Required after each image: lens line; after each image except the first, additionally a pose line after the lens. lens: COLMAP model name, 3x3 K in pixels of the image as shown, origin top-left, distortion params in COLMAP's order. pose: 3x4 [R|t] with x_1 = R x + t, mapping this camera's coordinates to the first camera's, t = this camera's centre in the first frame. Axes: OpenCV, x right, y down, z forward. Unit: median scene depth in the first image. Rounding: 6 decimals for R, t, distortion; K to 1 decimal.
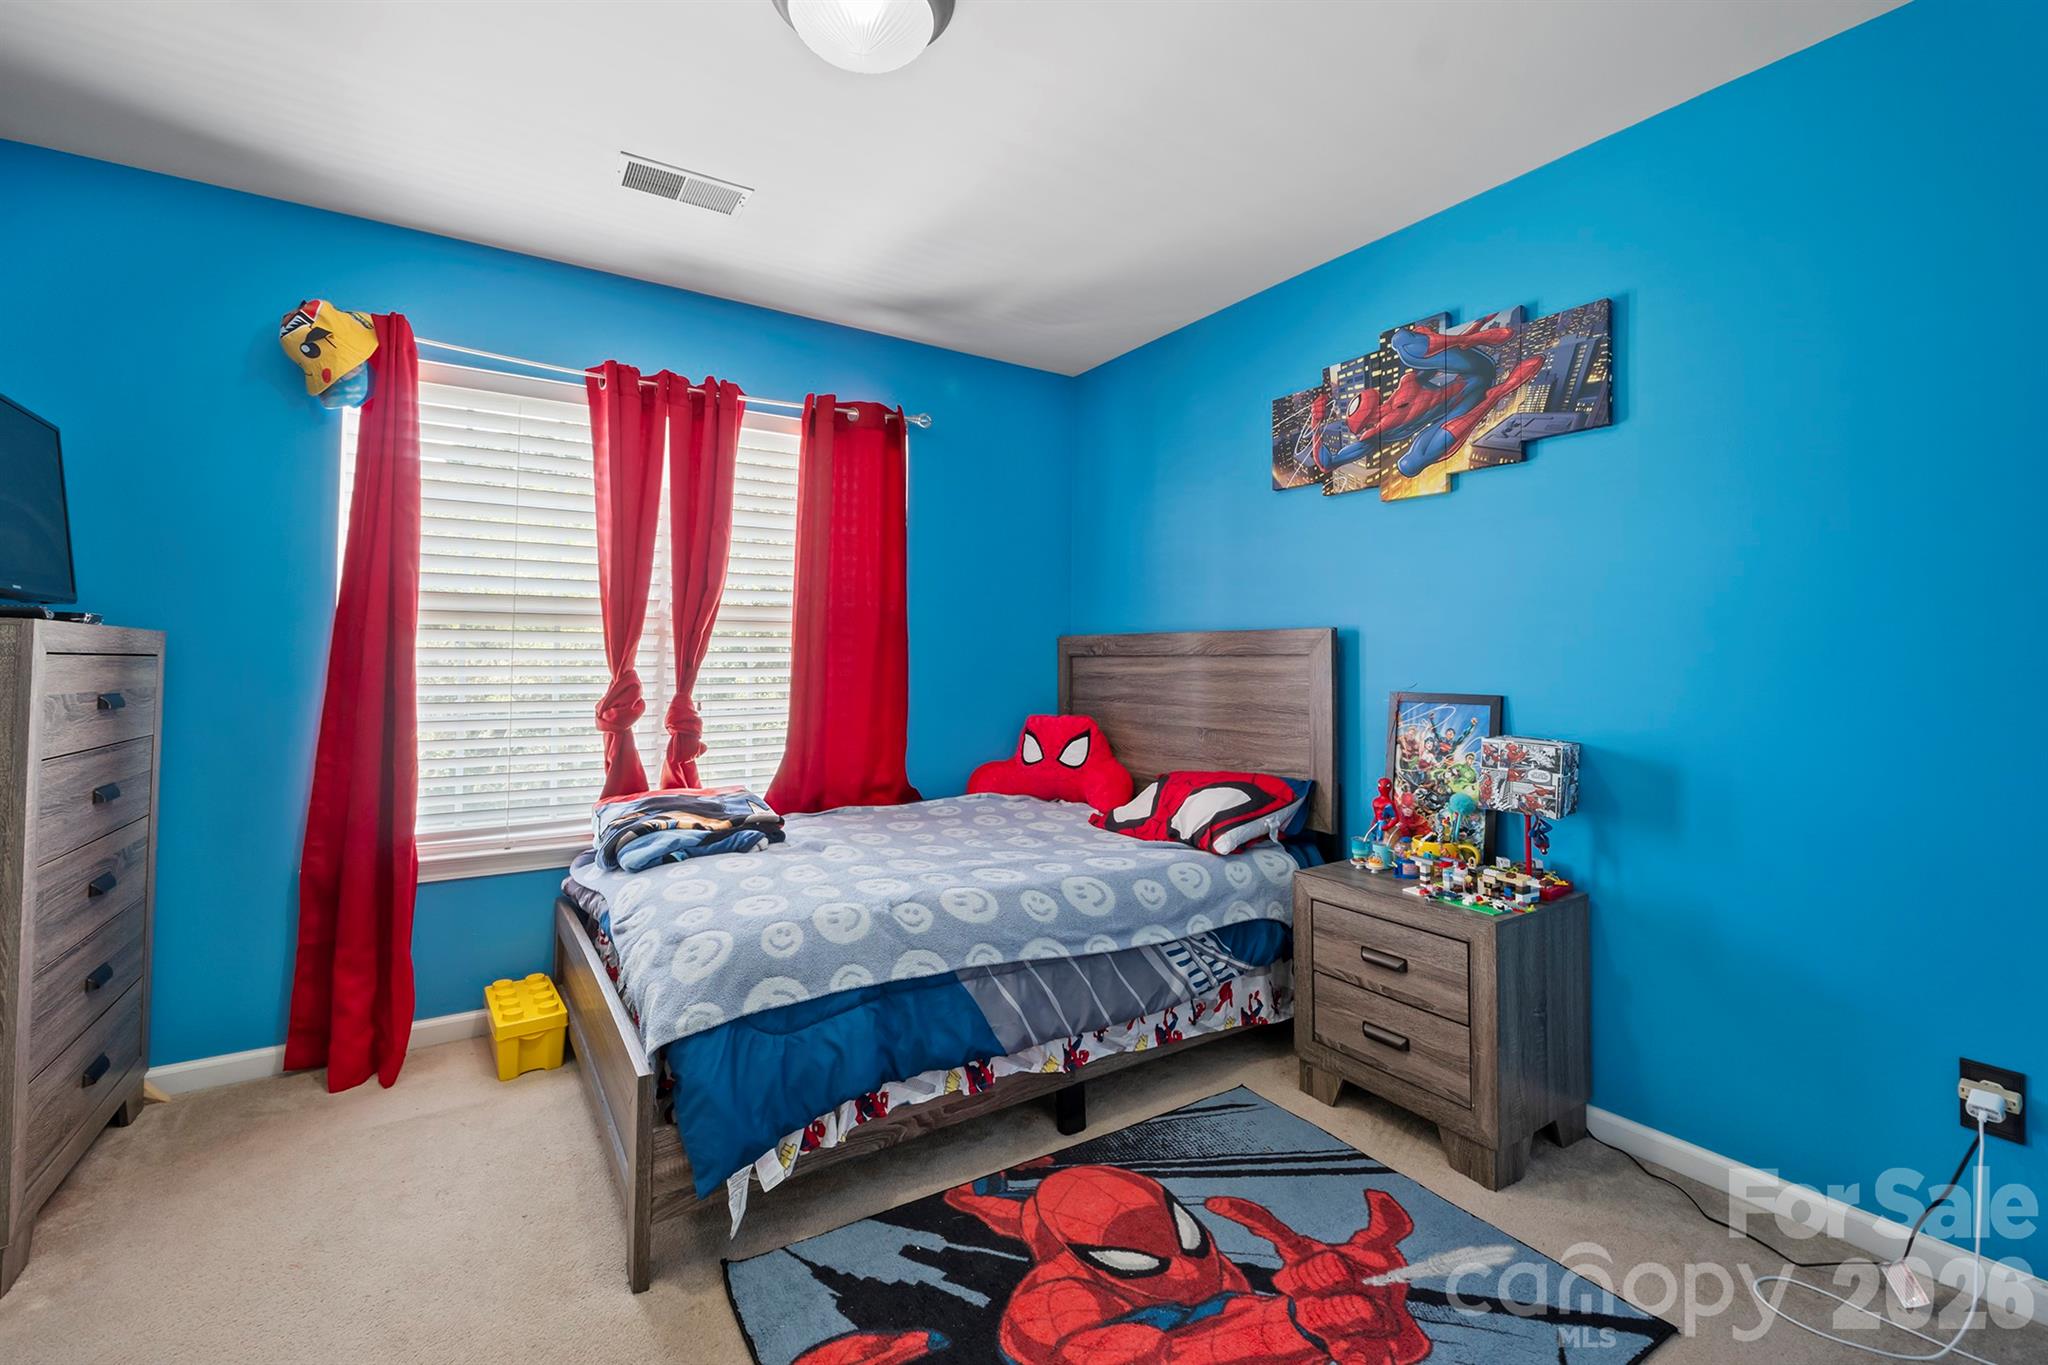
lens RADIAL K [[872.7, 0, 1025.6], [0, 872.7, 608.8], [0, 0, 1]] dist [-0.003433, -0.000379]
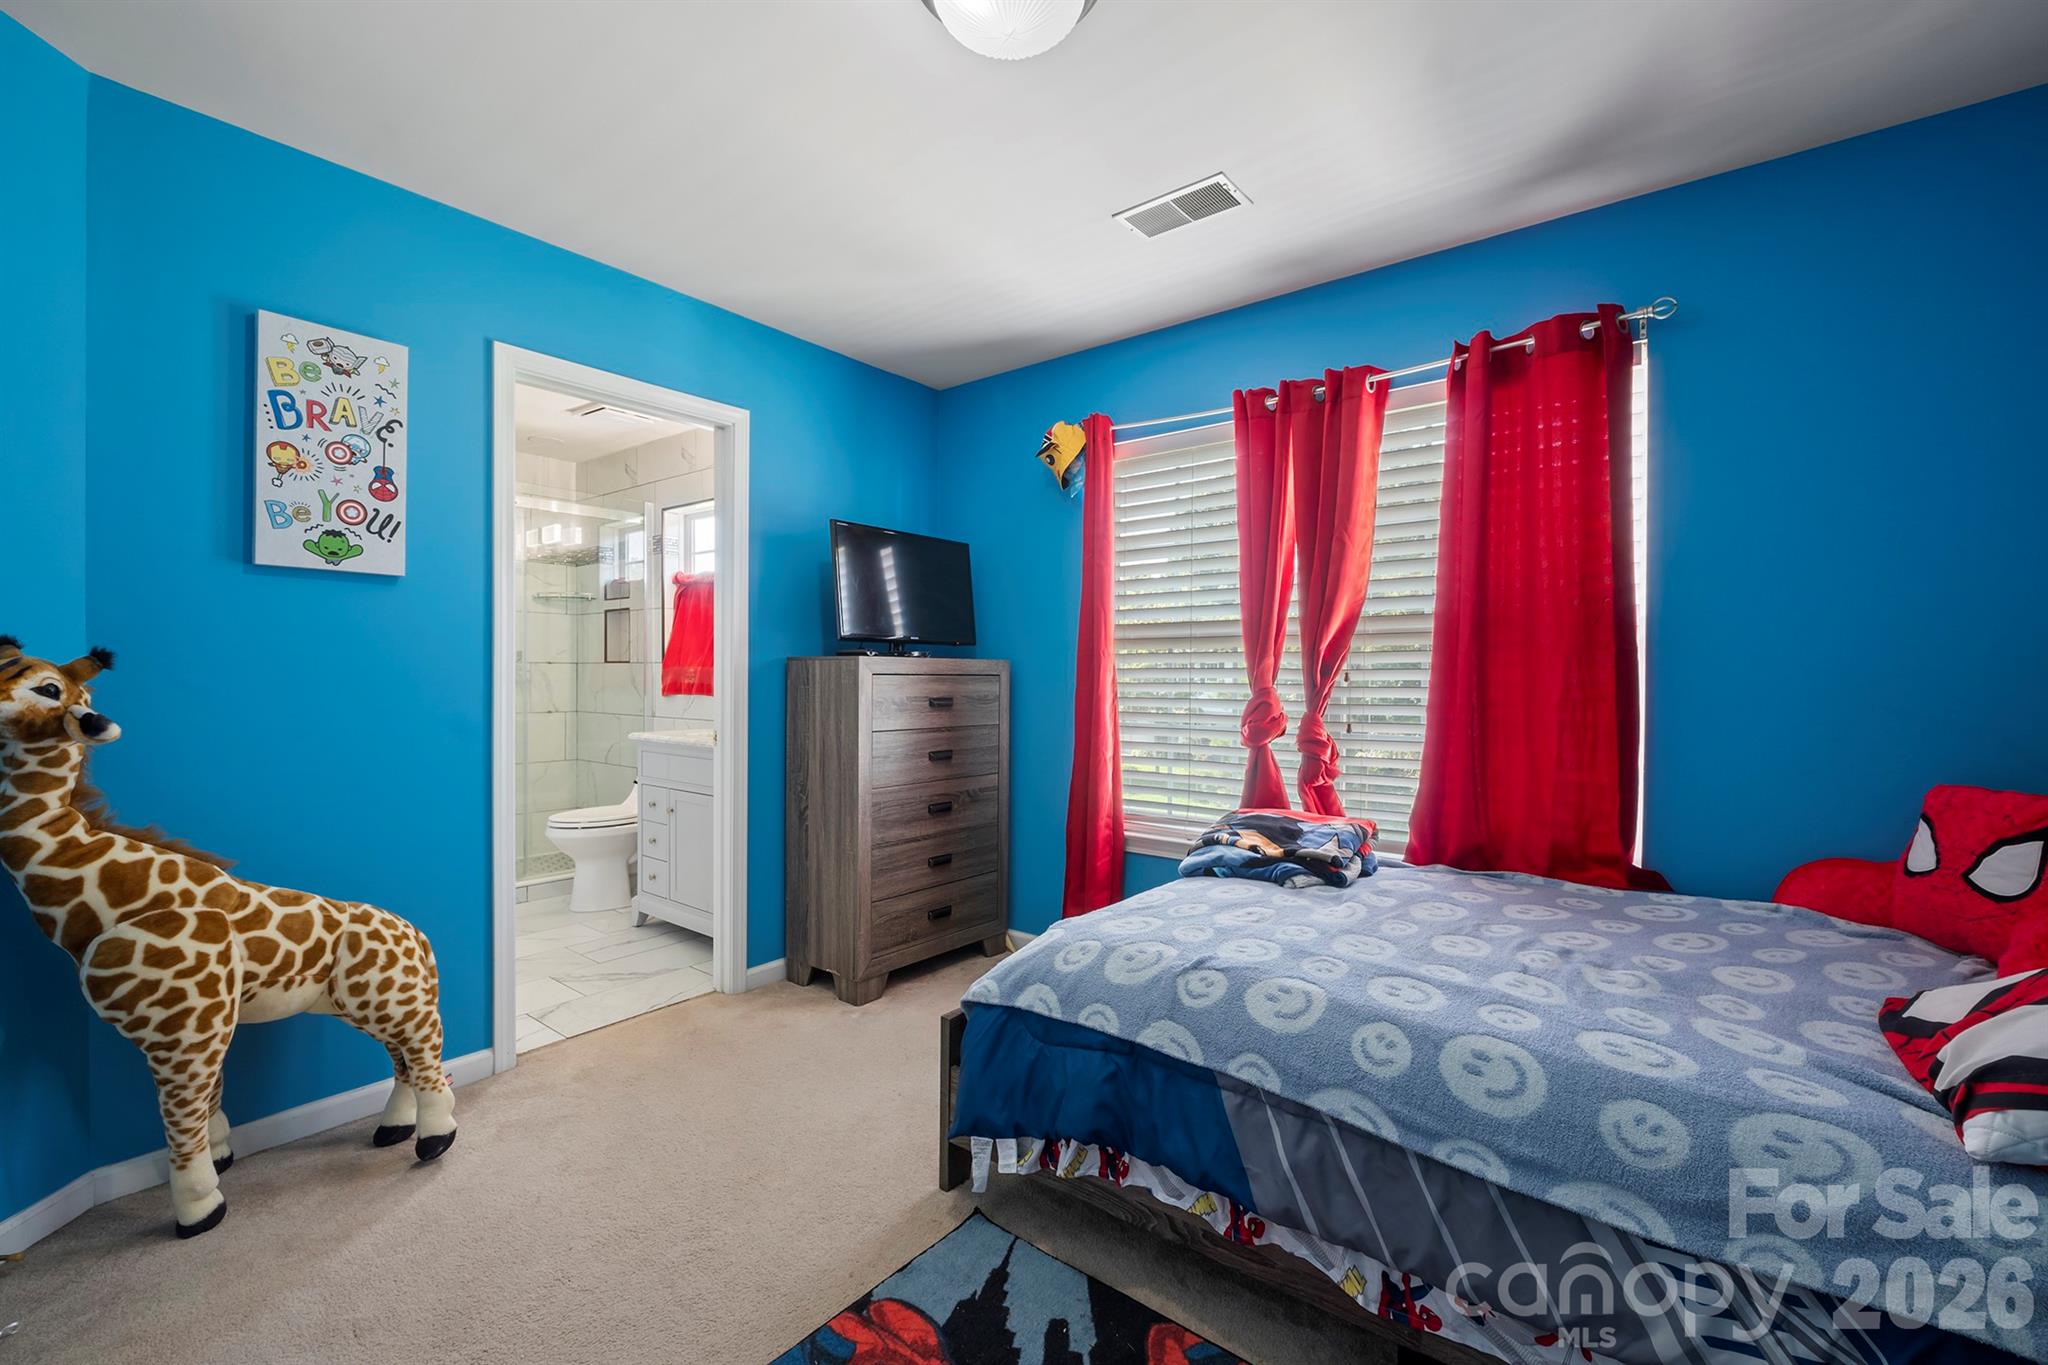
lens RADIAL K [[870.7, 0, 1027.9], [0, 870.7, 665.2], [0, 0, 1]] dist [-0.004184, -0.000332]
pose [[0.308861, -0.015423, -0.950982, 0.550213], [0.054150, 0.998532, 0.001392, 0.034641], [0.949564, -0.051925, 0.309243, 0.546810]]
